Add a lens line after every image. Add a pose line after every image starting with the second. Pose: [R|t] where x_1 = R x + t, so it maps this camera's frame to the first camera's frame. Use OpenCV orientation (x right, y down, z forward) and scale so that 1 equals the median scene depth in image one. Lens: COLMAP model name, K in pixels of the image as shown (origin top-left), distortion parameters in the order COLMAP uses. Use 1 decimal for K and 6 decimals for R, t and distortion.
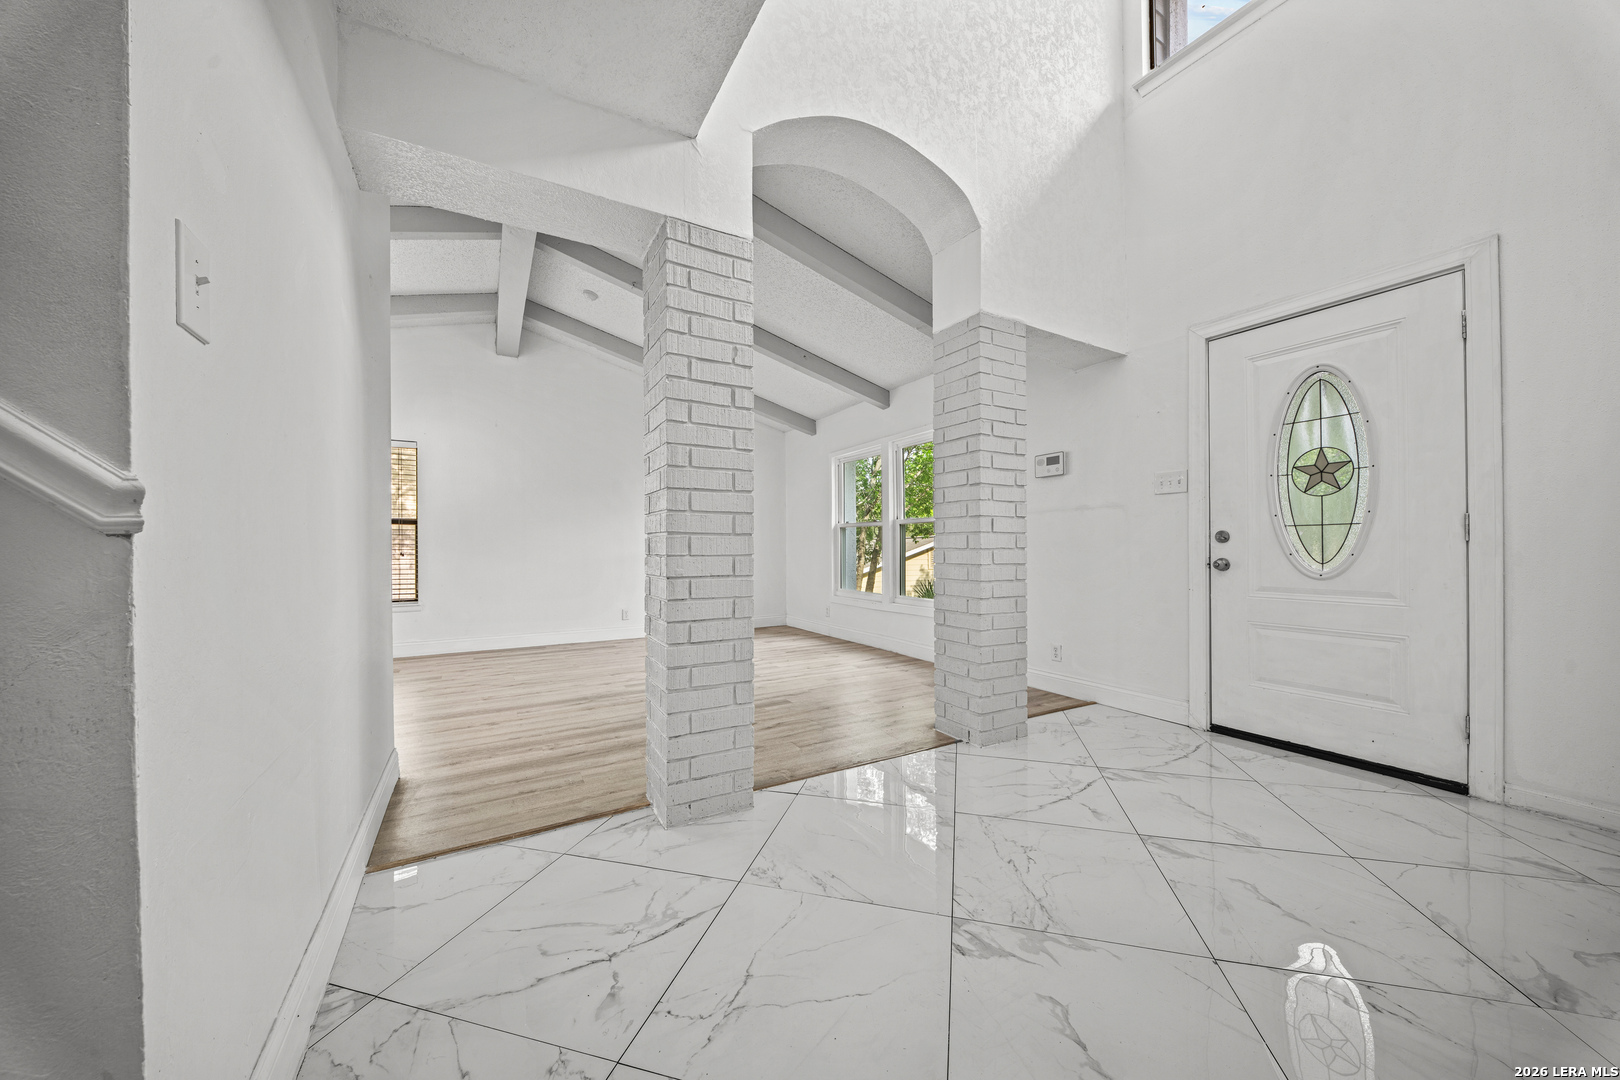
lens RADIAL K [[560.2, 0, 794.2], [0, 560.2, 540.0], [0, 0, 1]] dist [-0.001841, -0.001307]
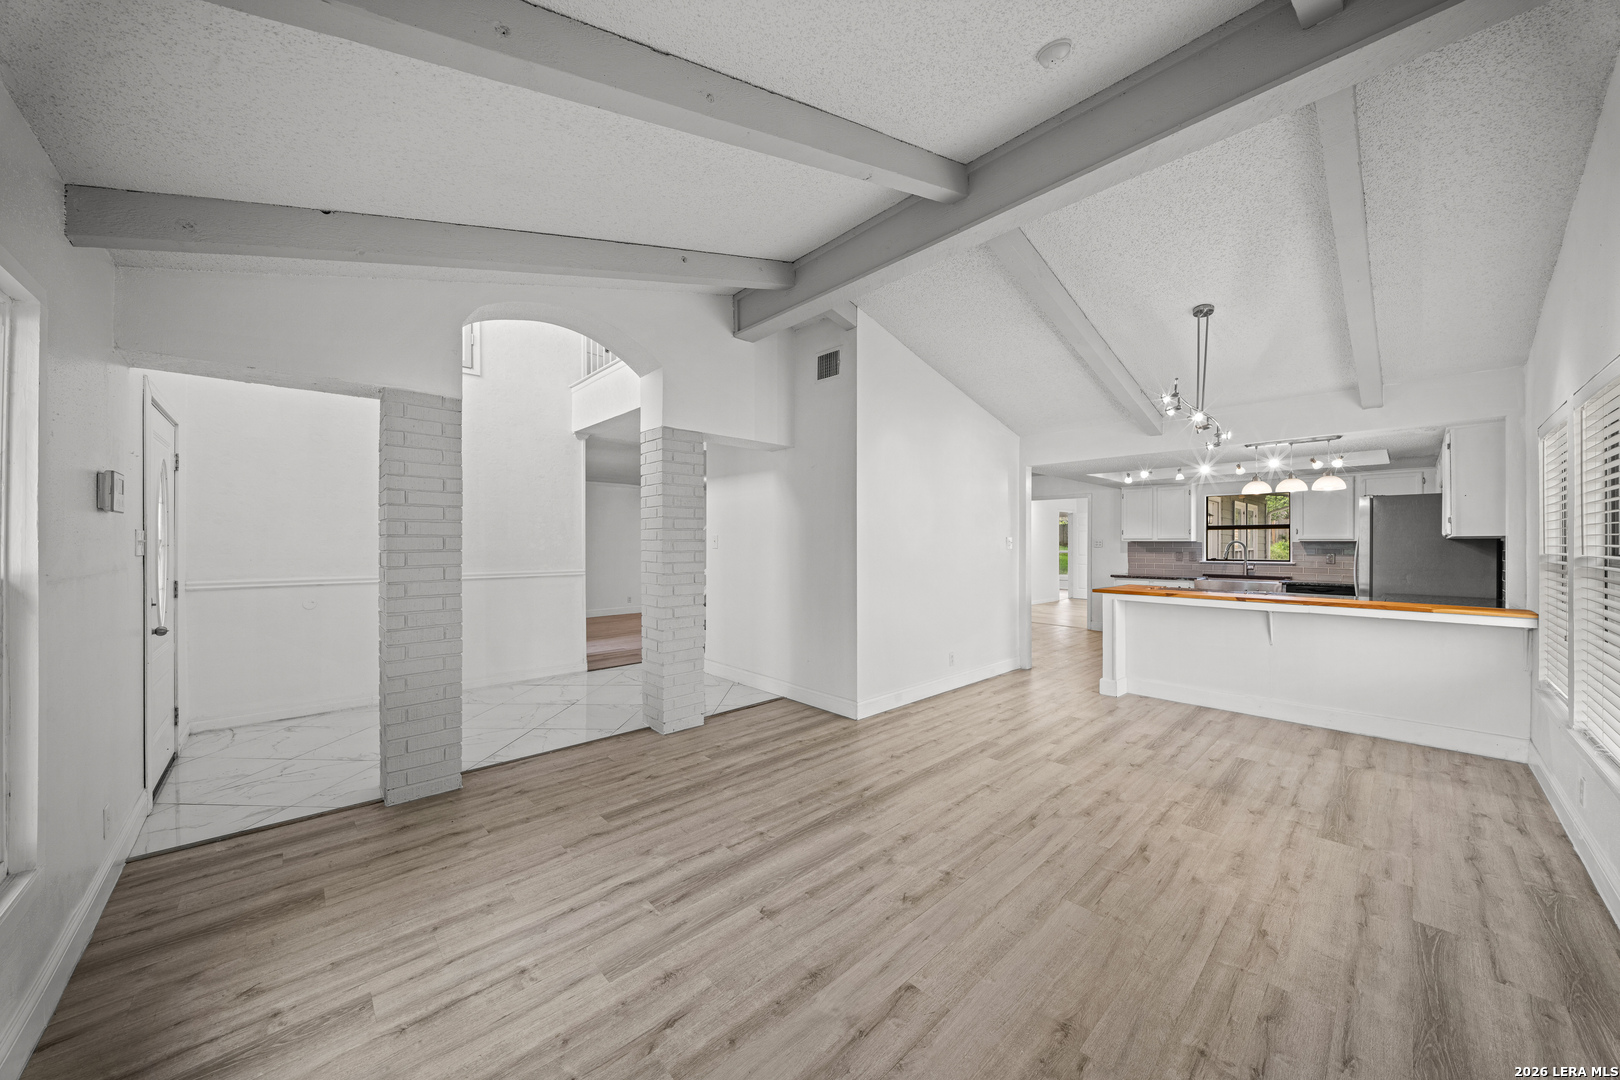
lens RADIAL K [[560.2, 0, 807.2], [0, 560.2, 544.1], [0, 0, 1]] dist [-0.001841, -0.001307]
pose [[-0.969324, 0.005984, -0.245715, -0.118739], [0.008110, 0.999938, -0.007643, -0.097054], [0.245654, -0.009401, -0.969312, 2.358669]]
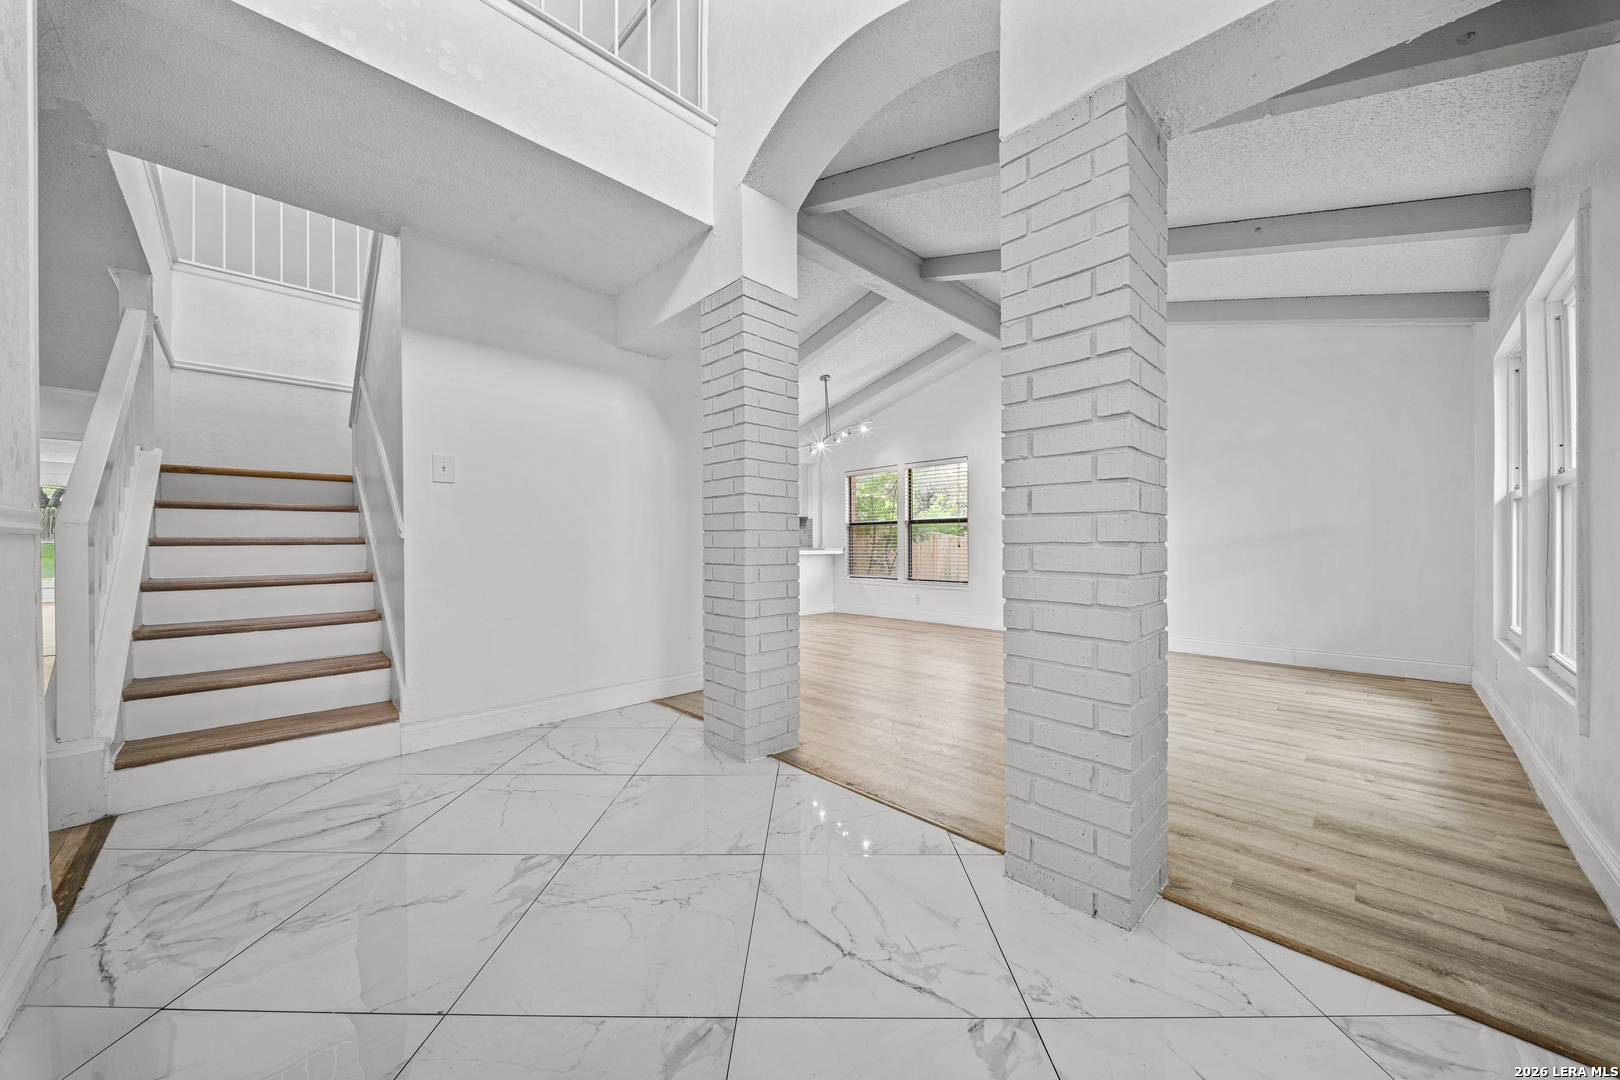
lens RADIAL K [[560.2, 0, 818.9], [0, 560.2, 541.5], [0, 0, 1]] dist [-0.001841, -0.001307]
pose [[0.274355, -0.000053, -0.961628, 0.851241], [0.014737, 0.999883, 0.004149, 0.008542], [0.961515, -0.015310, 0.274324, 0.648203]]
